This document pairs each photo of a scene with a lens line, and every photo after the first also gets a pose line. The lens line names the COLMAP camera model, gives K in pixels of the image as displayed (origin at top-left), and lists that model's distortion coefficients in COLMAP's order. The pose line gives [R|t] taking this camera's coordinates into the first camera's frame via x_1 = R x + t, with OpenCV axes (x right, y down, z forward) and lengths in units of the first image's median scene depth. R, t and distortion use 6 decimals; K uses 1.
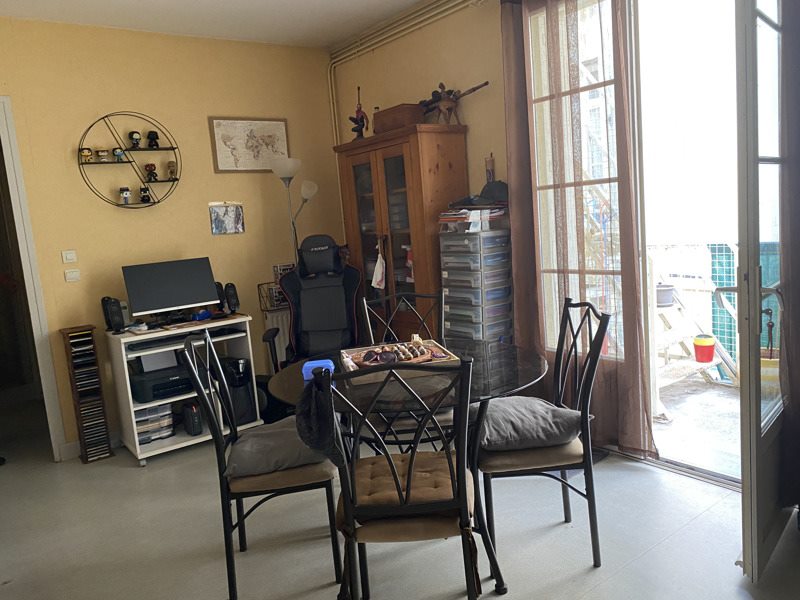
lens RADIAL K [[623.7, 0, 399.9], [0, 623.7, 299.4], [0, 0, 1]] dist [0.000535, 0.000710]
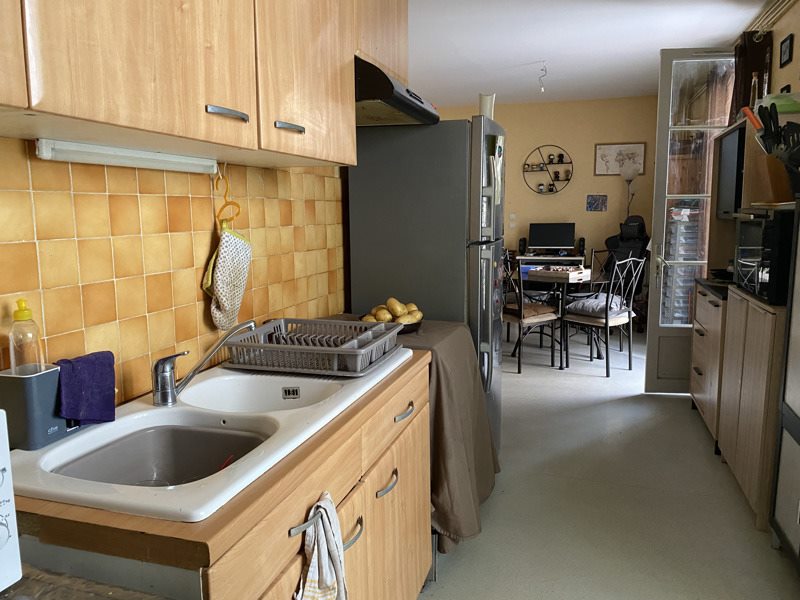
lens RADIAL K [[623.7, 0, 400.2], [0, 623.7, 299.7], [0, 0, 1]] dist [0.000535, 0.000710]
pose [[0.594862, 0.185462, -0.782140, 0.874202], [-0.143841, 0.981874, 0.123424, 0.001280], [0.790853, 0.039083, 0.610757, -0.524220]]
